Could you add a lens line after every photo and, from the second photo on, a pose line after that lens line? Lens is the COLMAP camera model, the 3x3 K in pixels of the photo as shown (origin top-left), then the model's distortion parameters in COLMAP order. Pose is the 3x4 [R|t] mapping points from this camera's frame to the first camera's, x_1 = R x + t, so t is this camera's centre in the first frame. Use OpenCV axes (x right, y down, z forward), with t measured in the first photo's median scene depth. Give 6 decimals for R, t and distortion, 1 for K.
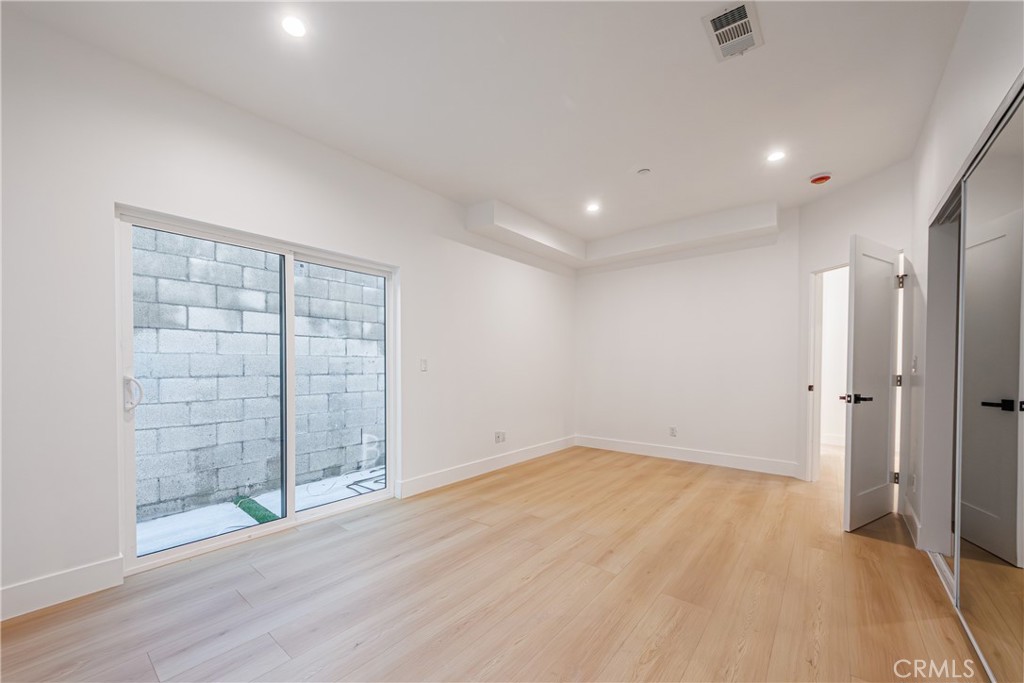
lens RADIAL K [[390.0, 0, 507.1], [0, 390.0, 356.6], [0, 0, 1]] dist [-0.000624, -0.000344]
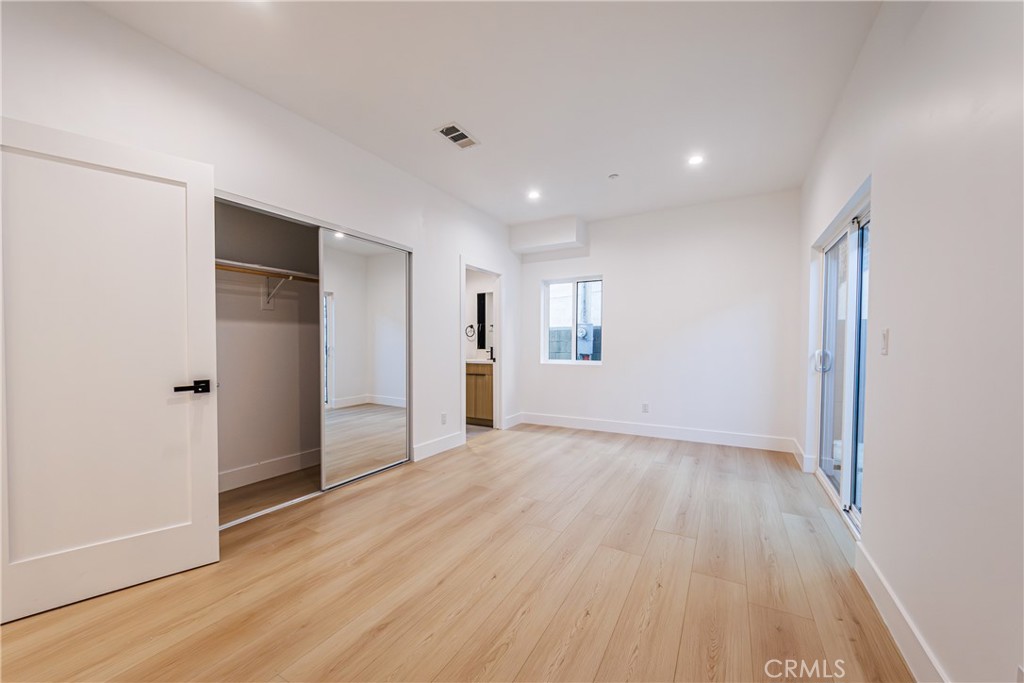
lens RADIAL K [[390.0, 0, 507.1], [0, 390.0, 356.6], [0, 0, 1]] dist [-0.000624, -0.000344]
pose [[-0.985990, 0.003726, -0.166765, 0.499001], [0.000700, 0.999834, 0.018198, 0.037792], [0.166805, 0.017827, -0.985829, 2.100332]]
